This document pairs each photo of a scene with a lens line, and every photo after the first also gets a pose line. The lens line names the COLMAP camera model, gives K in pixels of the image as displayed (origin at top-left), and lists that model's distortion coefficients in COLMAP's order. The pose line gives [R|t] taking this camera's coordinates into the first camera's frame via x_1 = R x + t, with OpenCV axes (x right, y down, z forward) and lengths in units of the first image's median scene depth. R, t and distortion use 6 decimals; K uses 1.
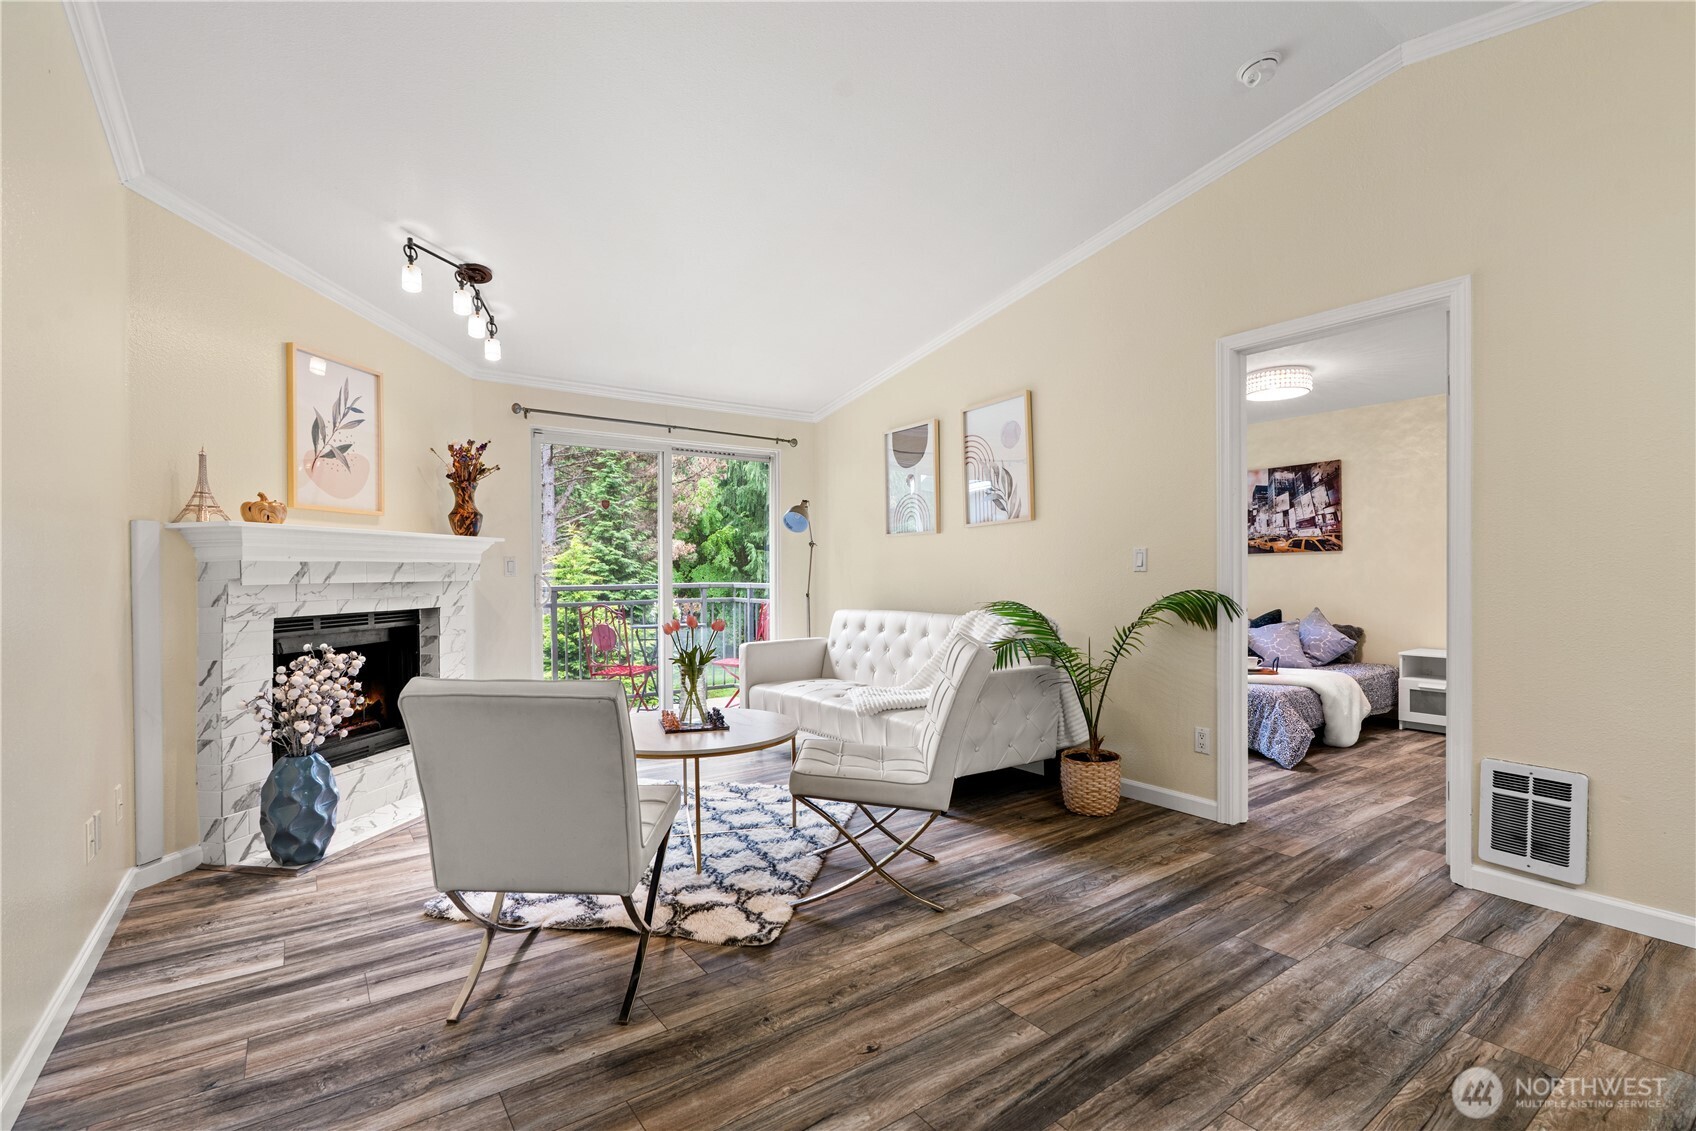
lens RADIAL K [[767.0, 0, 839.6], [0, 767.0, 576.1], [0, 0, 1]] dist [-0.021400, 0.008332]
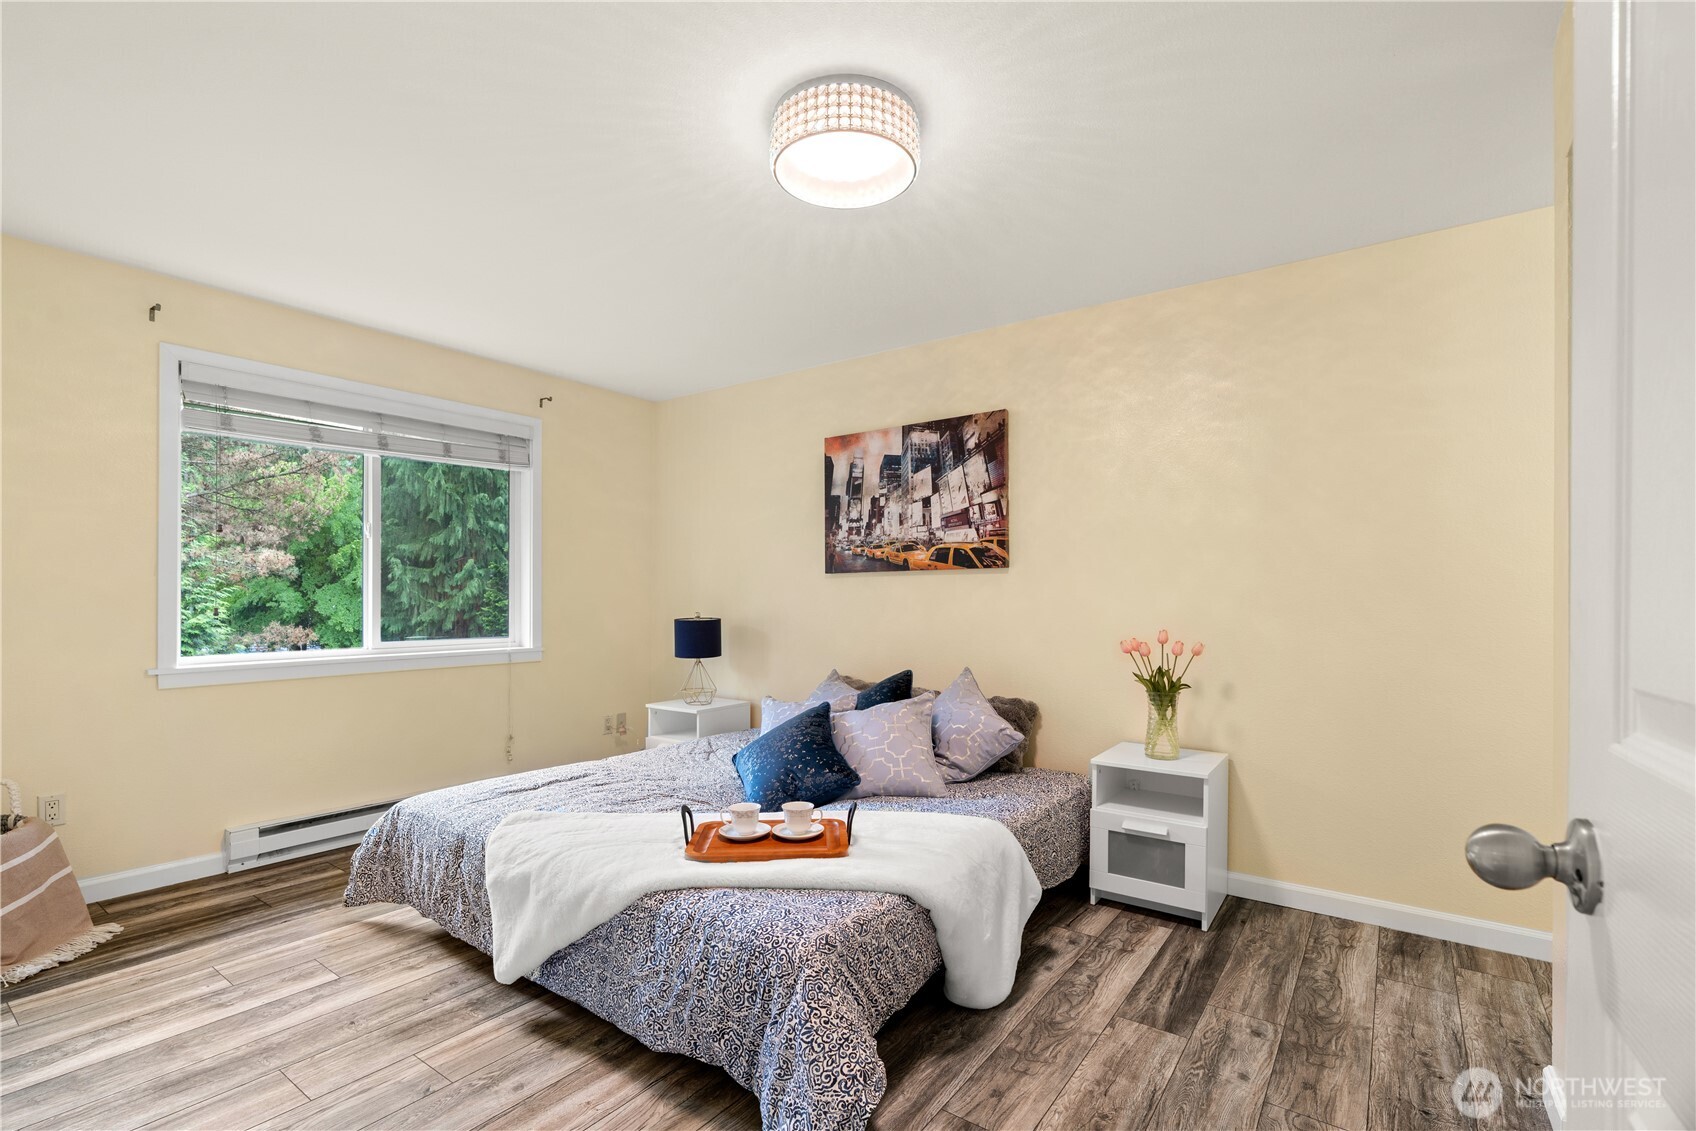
lens RADIAL K [[772.5, 0, 861.1], [0, 772.5, 595.9], [0, 0, 1]] dist [-0.001951, 0.000064]
pose [[0.939211, 0.013043, 0.343092, 0.524686], [-0.010655, 0.999904, -0.008844, -0.008192], [-0.343174, 0.004650, 0.939260, 0.721515]]
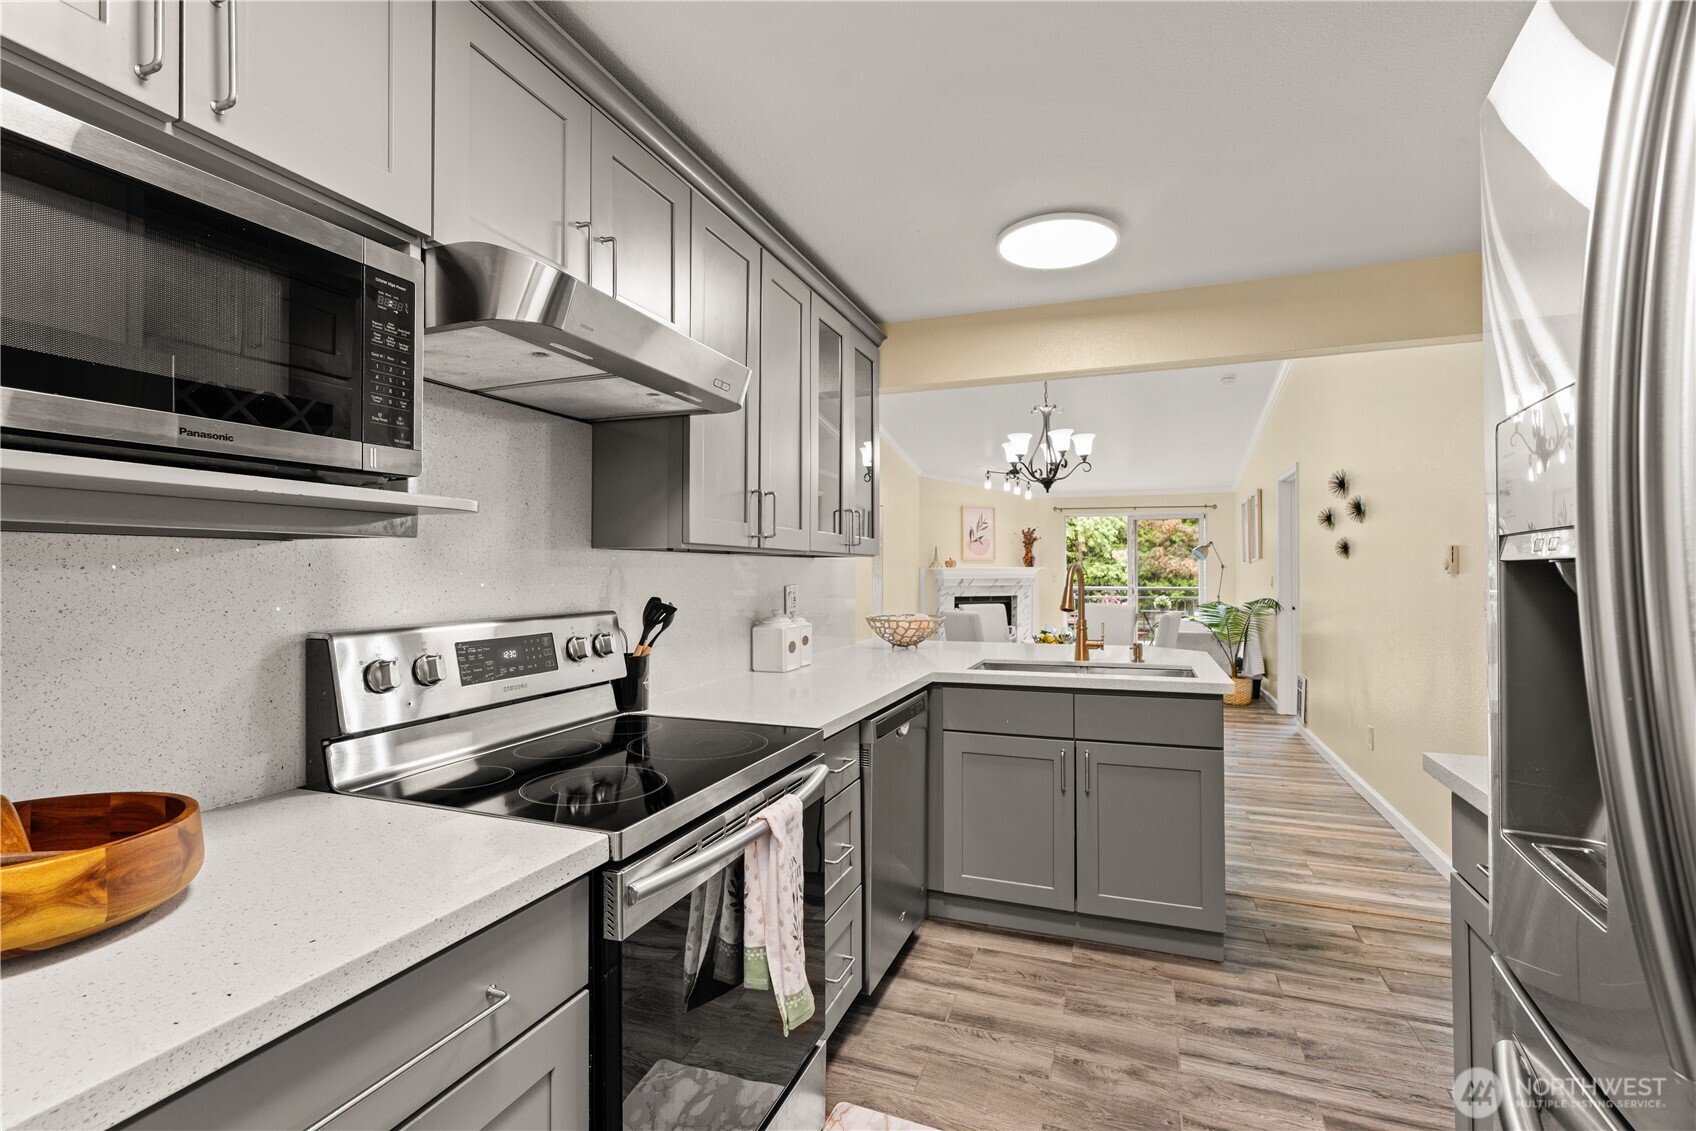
lens RADIAL K [[791.2, 0, 837.5], [0, 791.2, 565.7], [0, 0, 1]] dist [-0.000633, 0.000469]
pose [[0.559154, 0.001235, -0.829063, 1.406386], [-0.006193, 0.999977, -0.002687, -0.050241], [0.829041, 0.006636, 0.559149, -1.022870]]
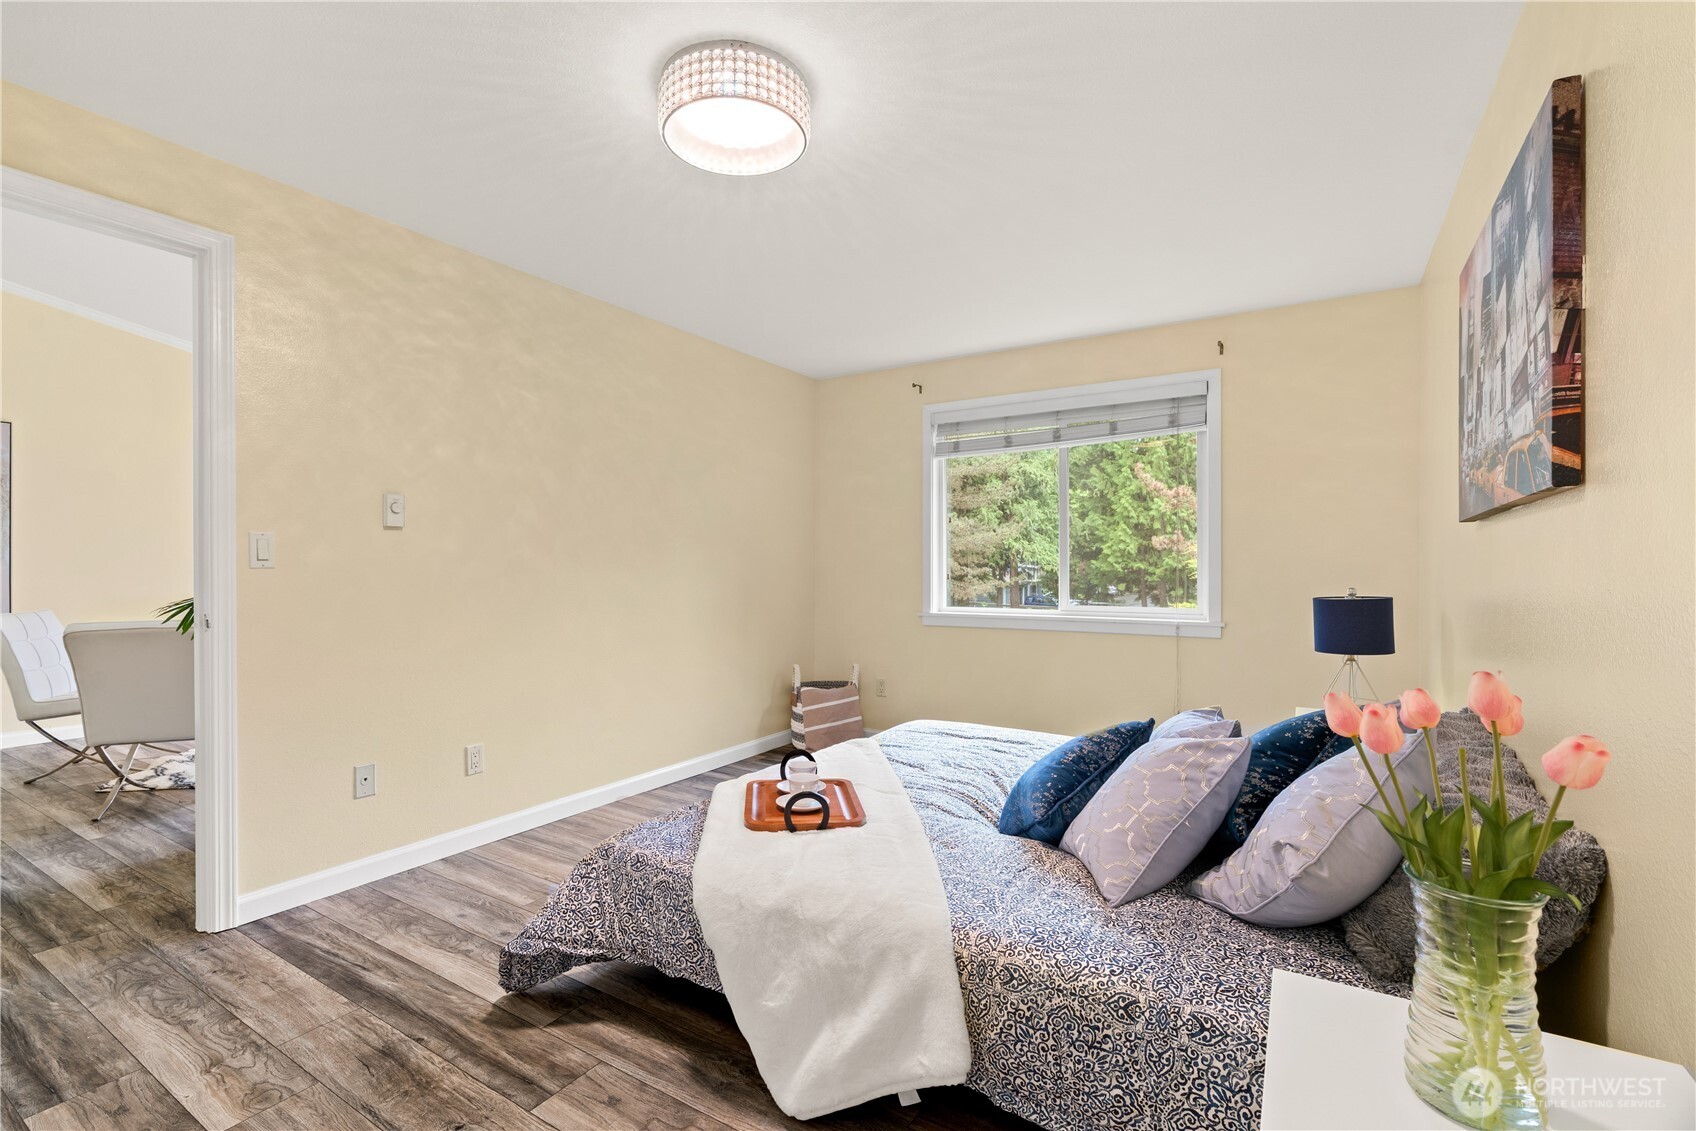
lens RADIAL K [[770.6, 0, 853.9], [0, 770.6, 561.2], [0, 0, 1]] dist [-0.010014, -0.000285]
pose [[0.390082, 0.004142, -0.920771, 1.231532], [-0.008892, 0.999960, 0.000731, -0.015125], [0.920737, 0.007902, 0.390103, 1.122561]]
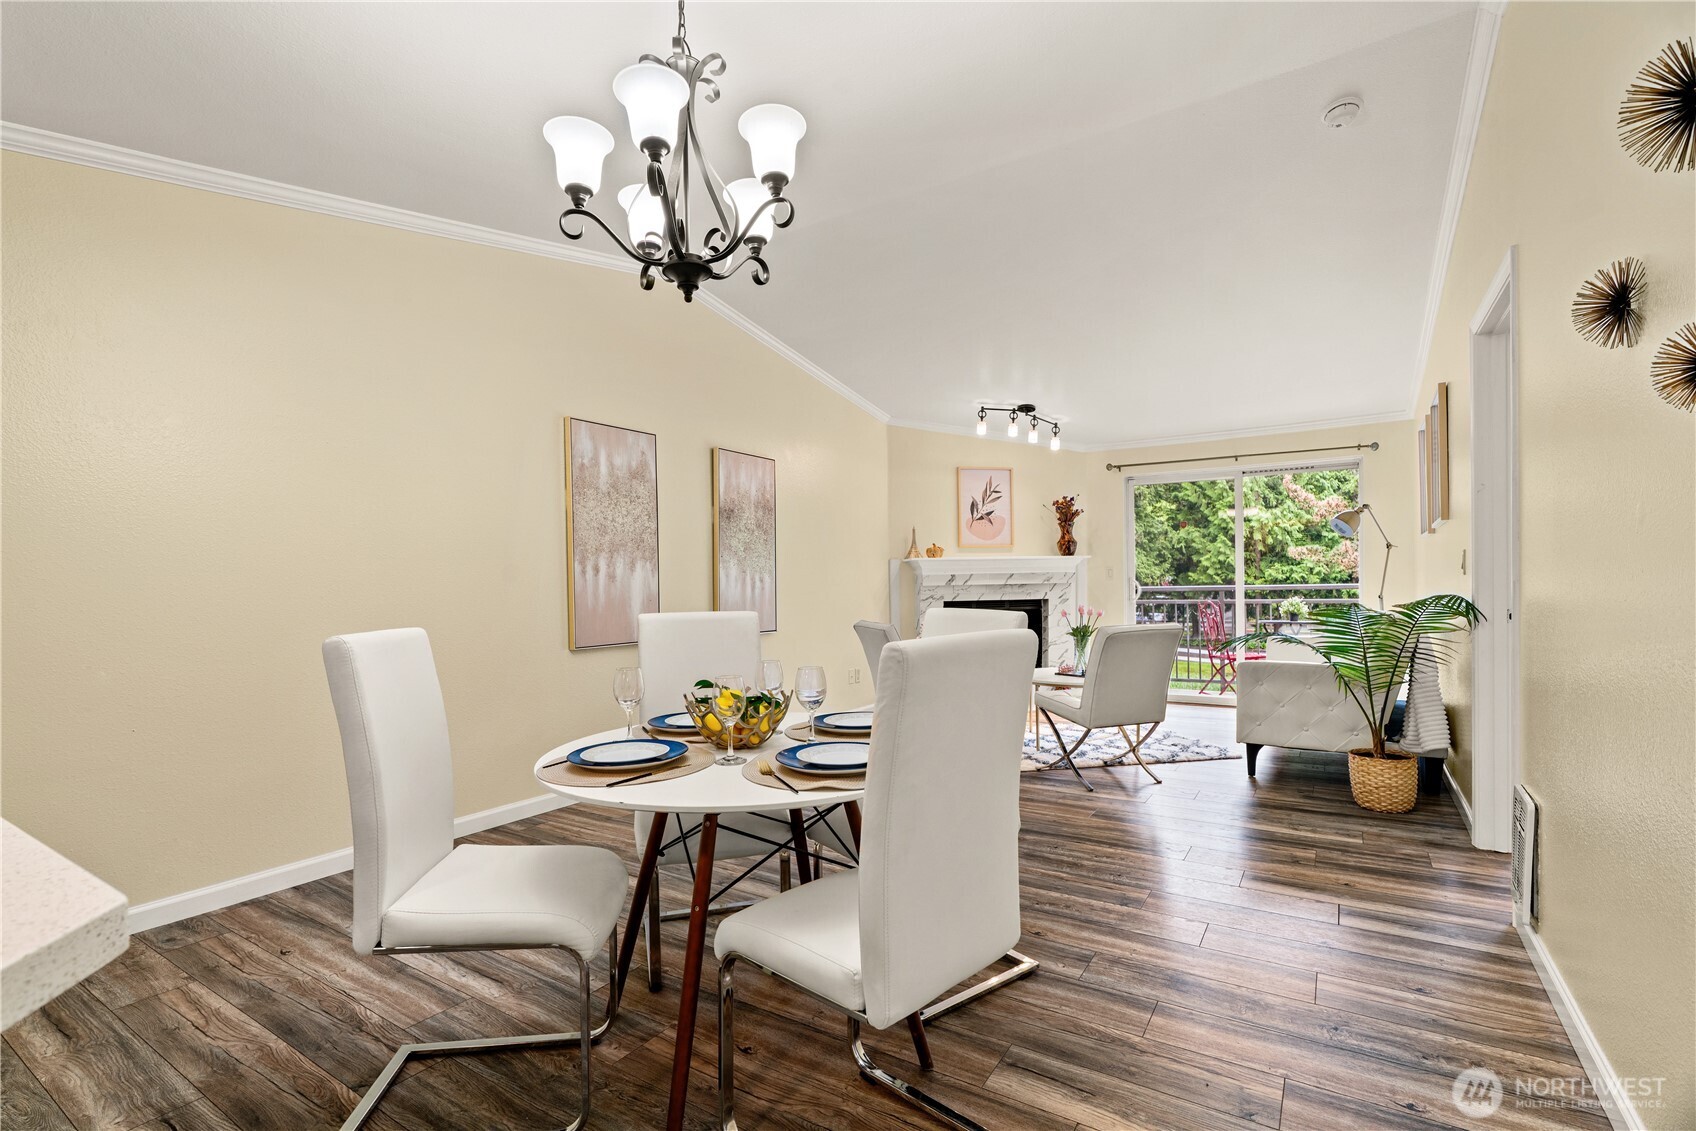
lens RADIAL K [[778.2, 0, 846.2], [0, 778.2, 591.4], [0, 0, 1]] dist [-0.001202, 0.000013]
pose [[0.372915, 0.010979, -0.927800, 0.966205], [0.009817, 0.999827, 0.015777, -0.007647], [0.927813, -0.014992, 0.372743, -0.054719]]
